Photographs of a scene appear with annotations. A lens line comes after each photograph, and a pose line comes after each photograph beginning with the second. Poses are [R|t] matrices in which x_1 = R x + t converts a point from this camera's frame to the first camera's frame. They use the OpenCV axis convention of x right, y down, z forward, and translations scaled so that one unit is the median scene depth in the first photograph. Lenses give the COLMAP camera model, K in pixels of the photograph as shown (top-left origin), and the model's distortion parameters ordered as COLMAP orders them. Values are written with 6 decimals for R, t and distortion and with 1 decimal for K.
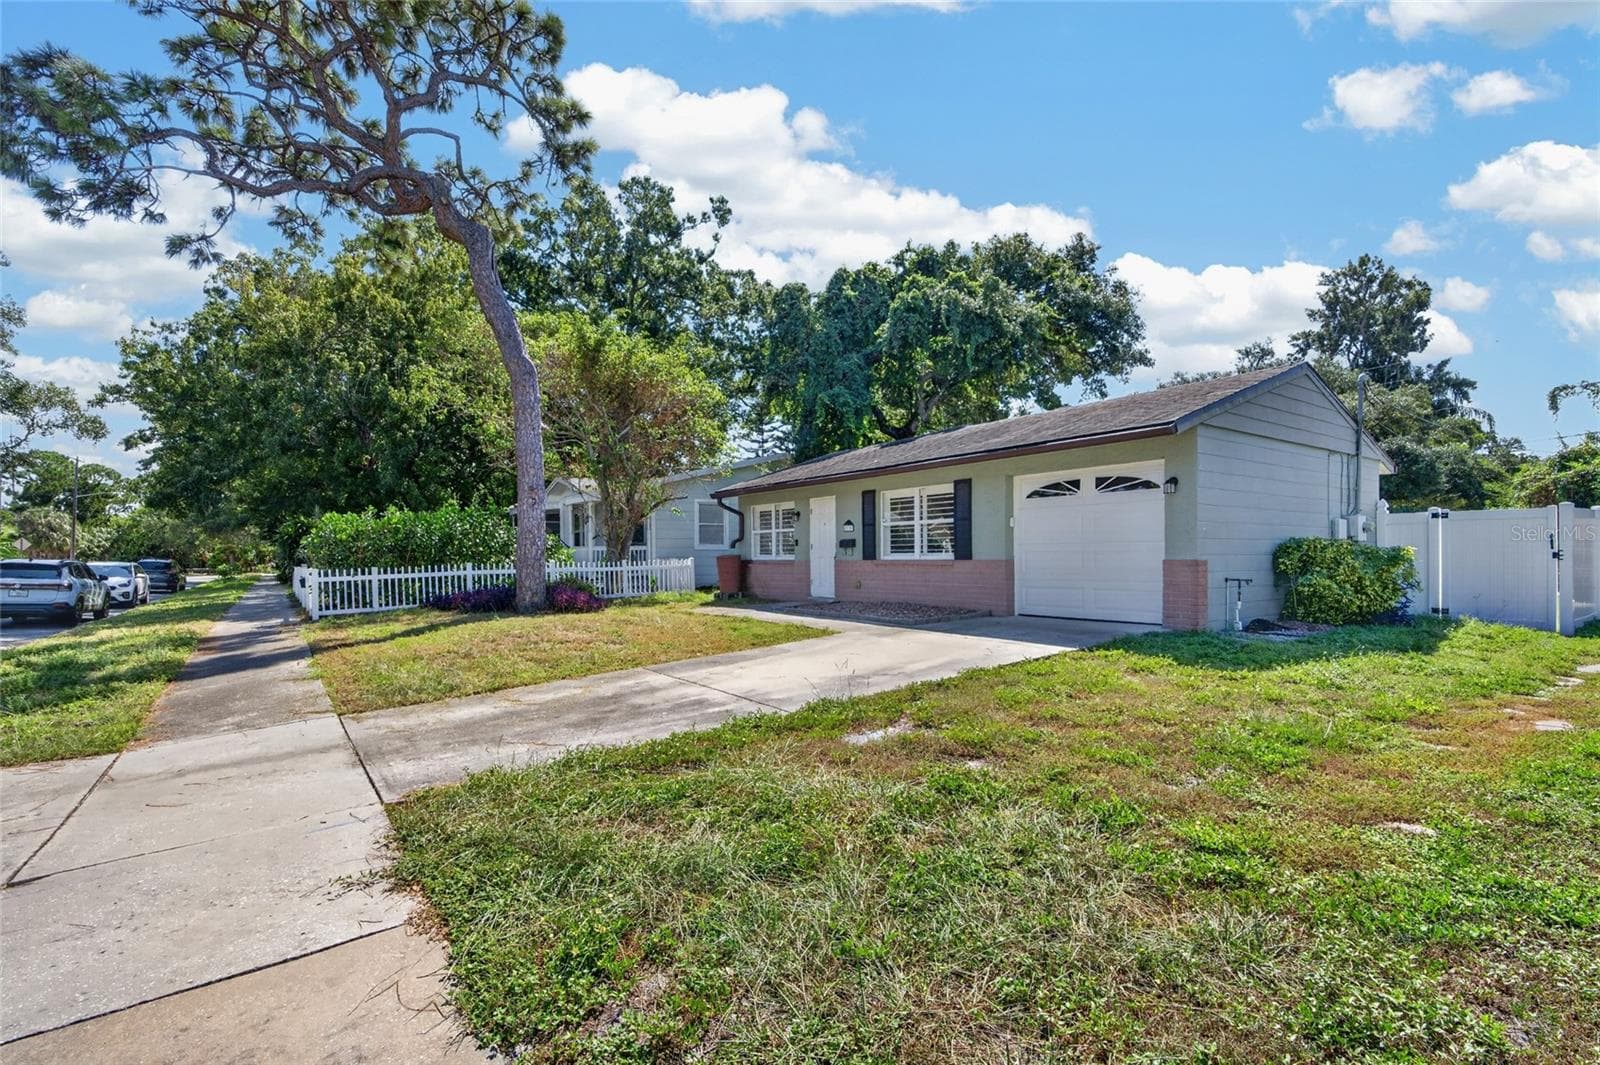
lens RADIAL K [[733.9, 0, 781.8], [0, 733.9, 566.8], [0, 0, 1]] dist [-0.007255, 0.000464]
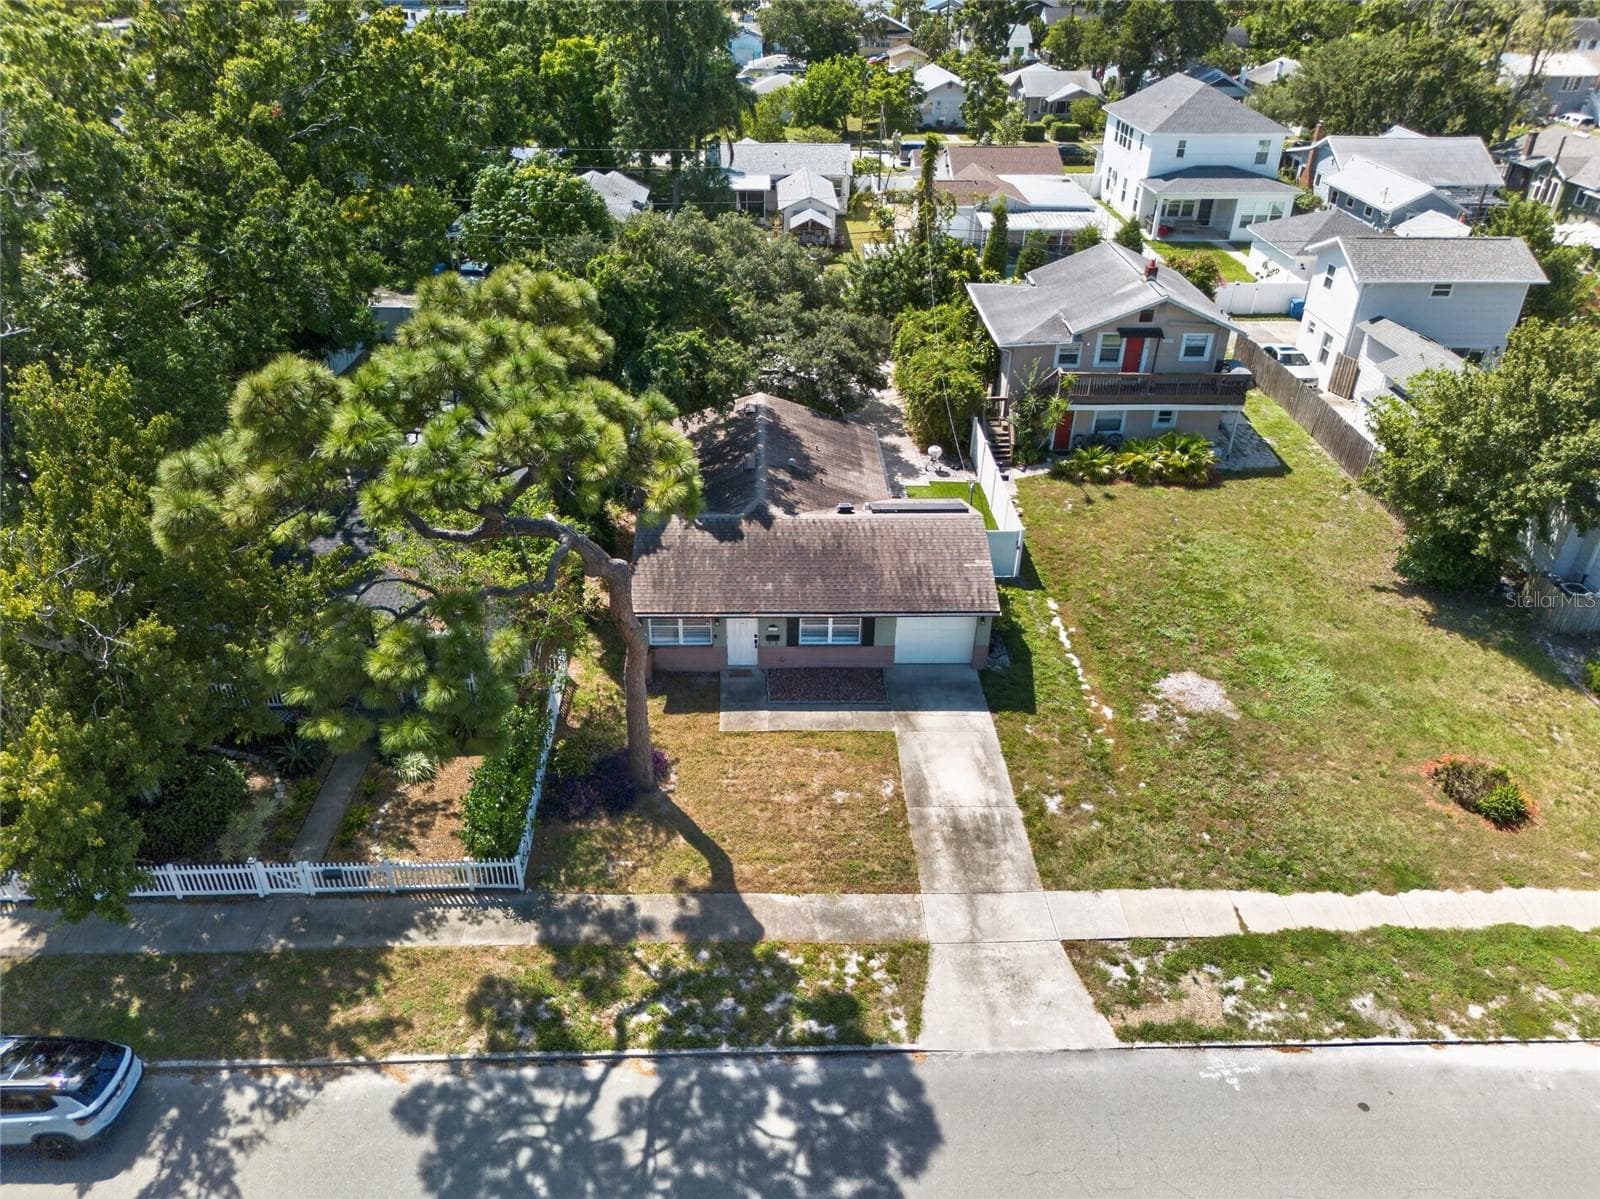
lens RADIAL K [[1121.0, 0, 793.5], [0, 1121.0, 600.7], [0, 0, 1]] dist [0.079213, -0.088244]
pose [[0.540354, -0.428995, 0.723865, -1.564579], [-0.009284, 0.857180, 0.514933, -1.316445], [-0.841386, -0.284967, 0.459198, -0.100188]]
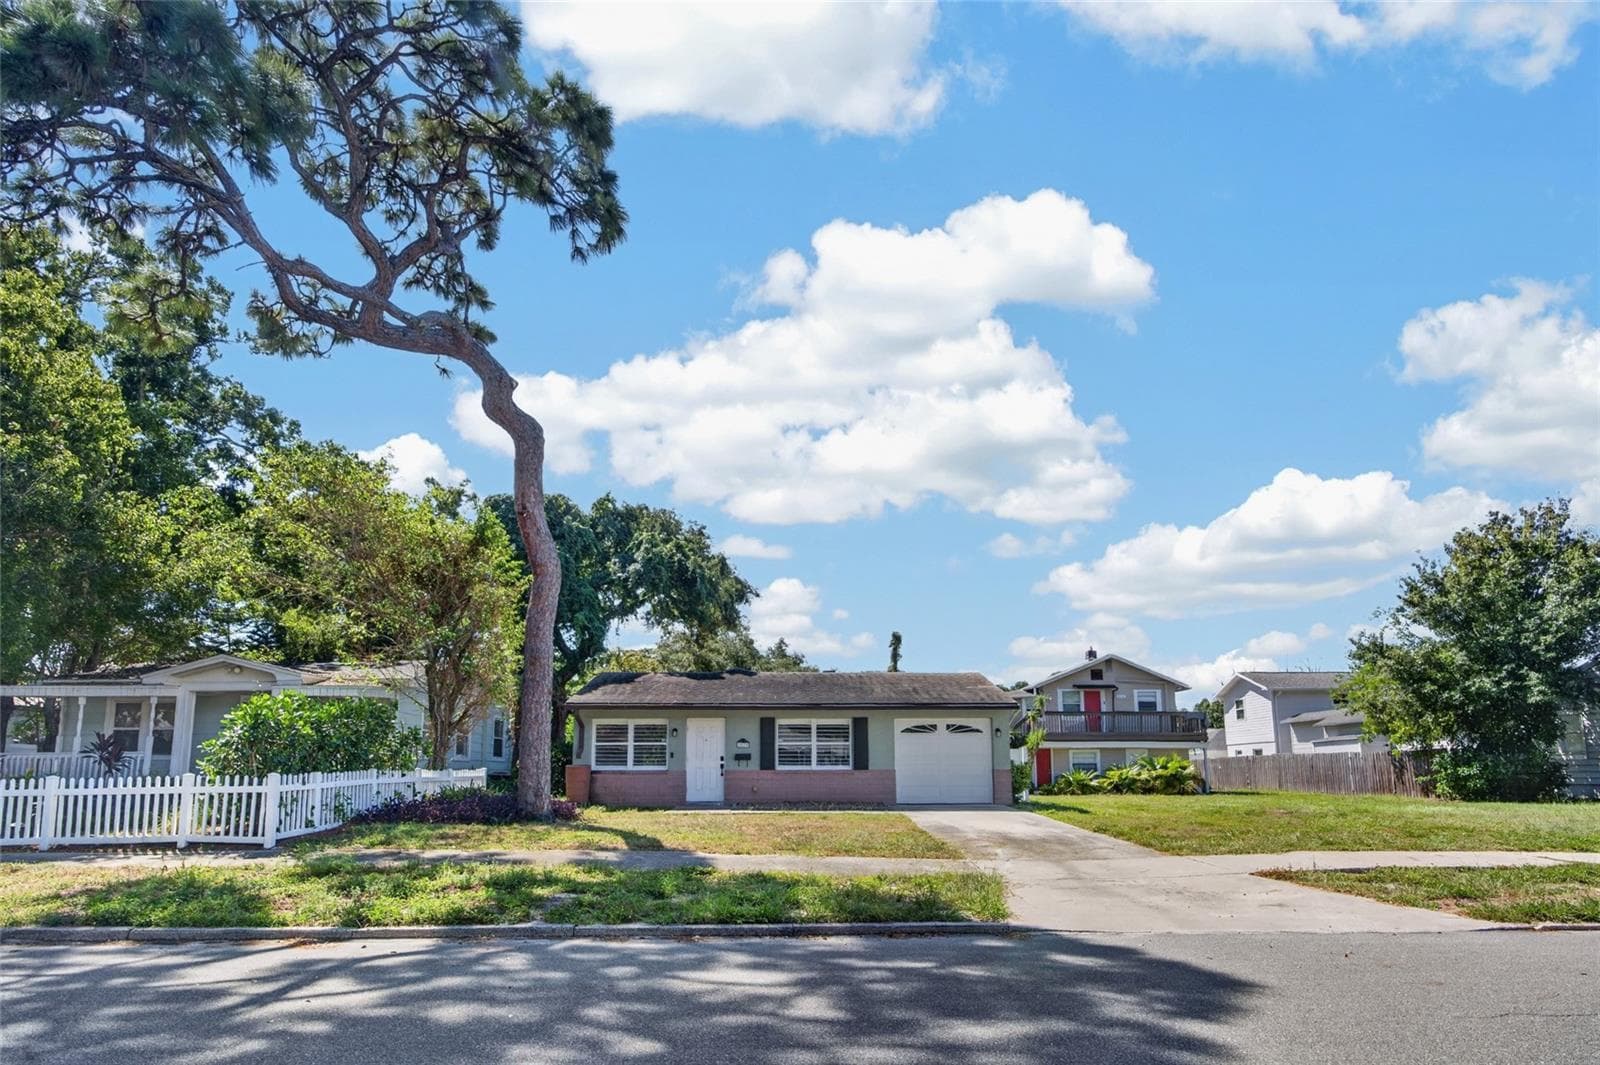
lens RADIAL K [[812.3, 0, 794.6], [0, 812.3, 652.8], [0, 0, 1]] dist [-0.001093, 0.000632]
pose [[0.552309, 0.133416, 0.822894, -1.029532], [0.009086, 0.986088, -0.165973, 0.023430], [-0.833590, 0.099145, 0.543414, 0.152919]]
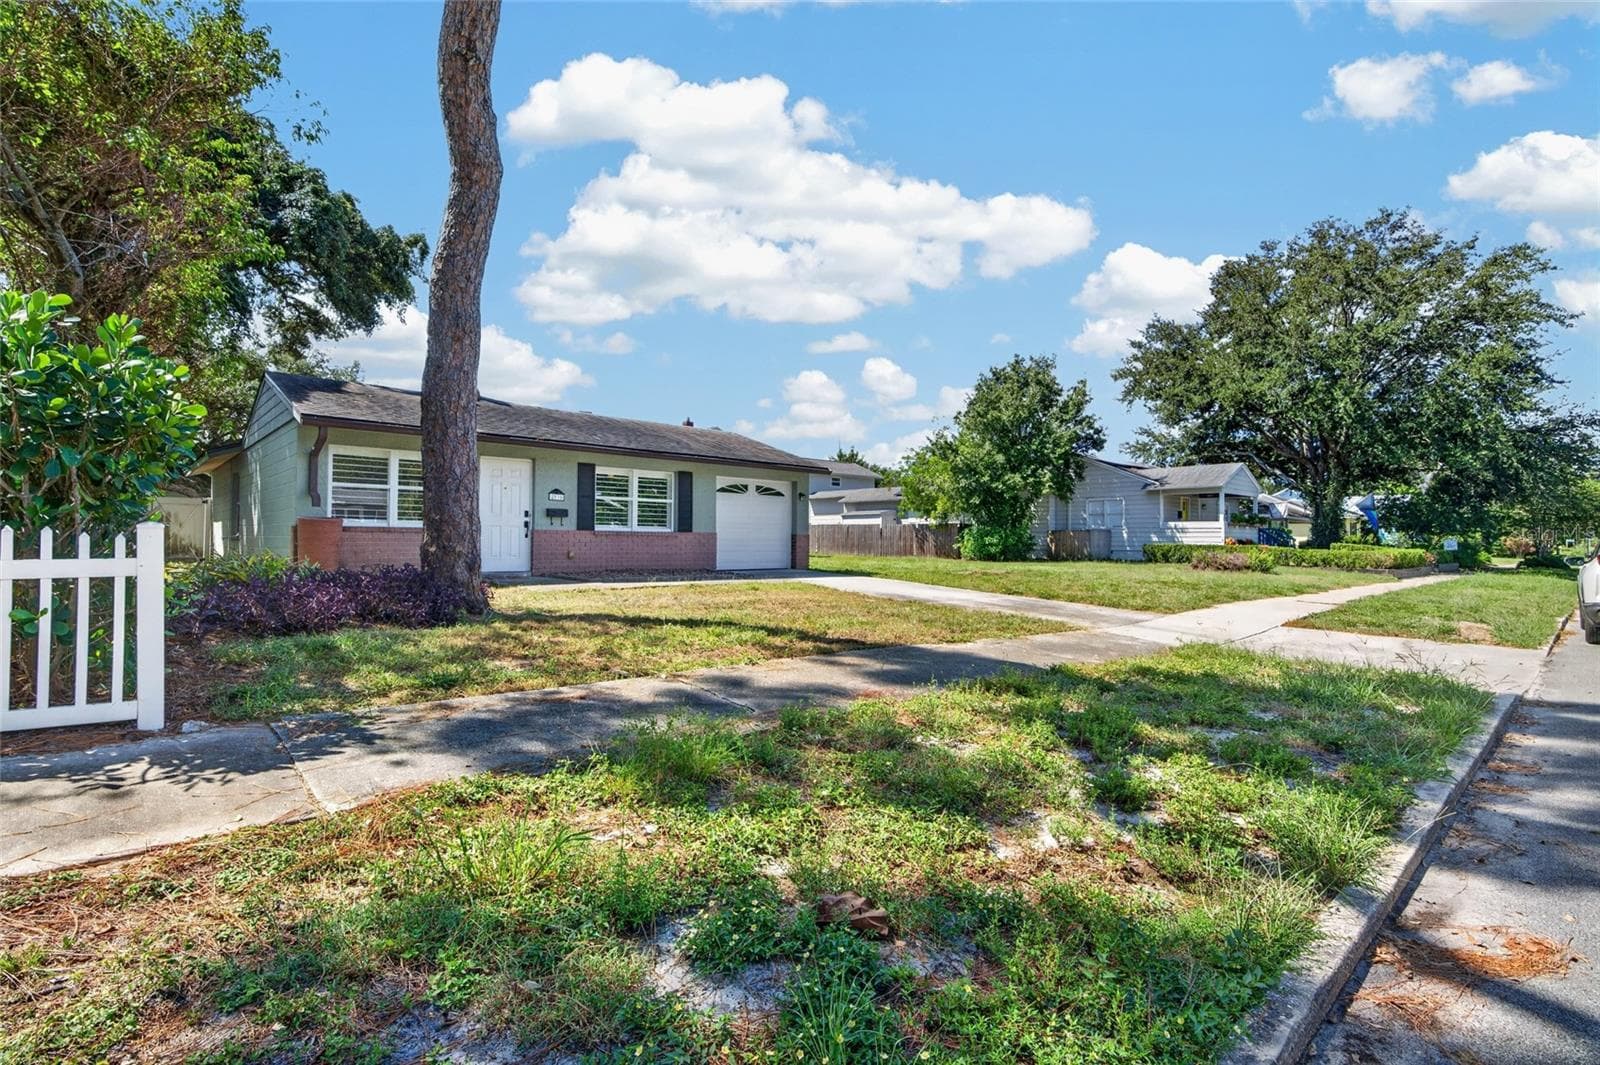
lens RADIAL K [[733.6, 0, 800.0], [0, 733.6, 532.5], [0, 0, 1]] dist [-0.002638, -0.000111]
pose [[-0.142651, 0.032302, 0.989246, -0.910214], [0.018092, 0.999385, -0.030024, 0.028968], [-0.989608, 0.013614, -0.143148, 0.821922]]
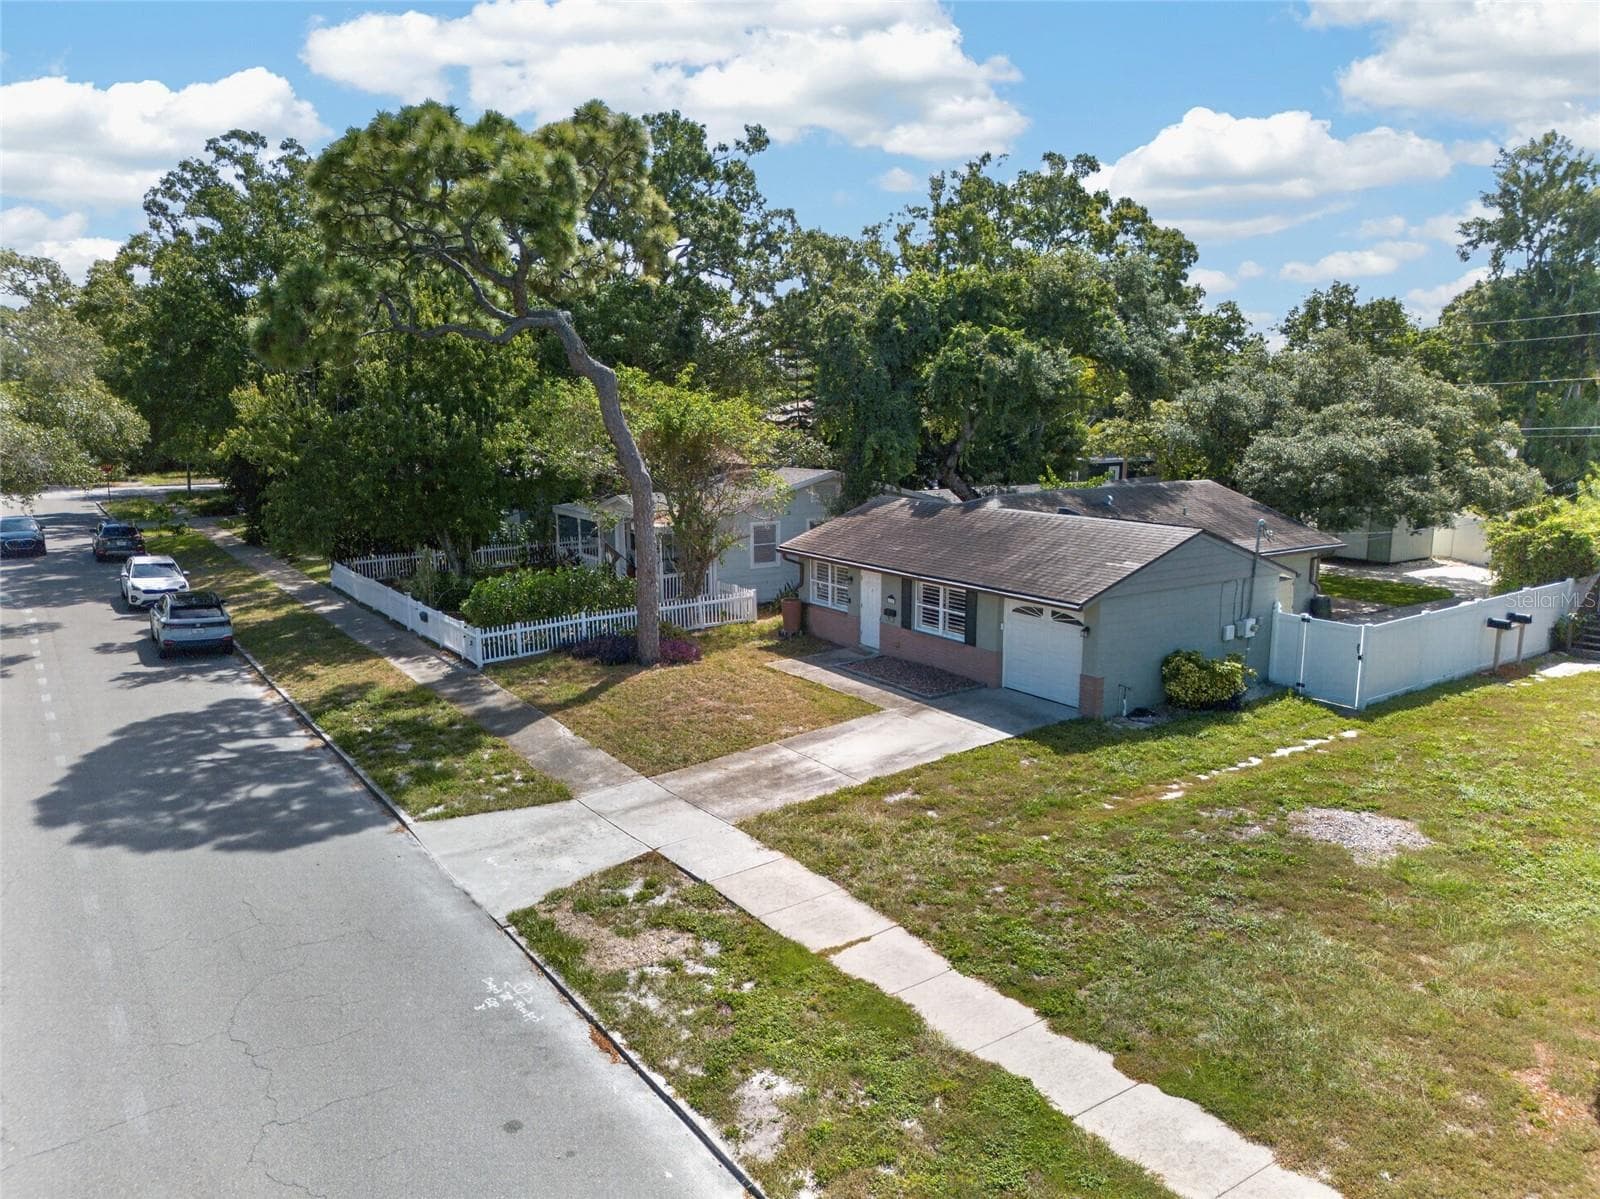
lens RADIAL K [[1121.0, 0, 793.5], [0, 1121.0, 600.7], [0, 0, 1]] dist [0.079213, -0.088244]
pose [[0.999981, 0.006034, 0.000792, -0.084610], [-0.006081, 0.985745, 0.168135, -0.385549], [0.000234, -0.168137, 0.985764, -0.960801]]
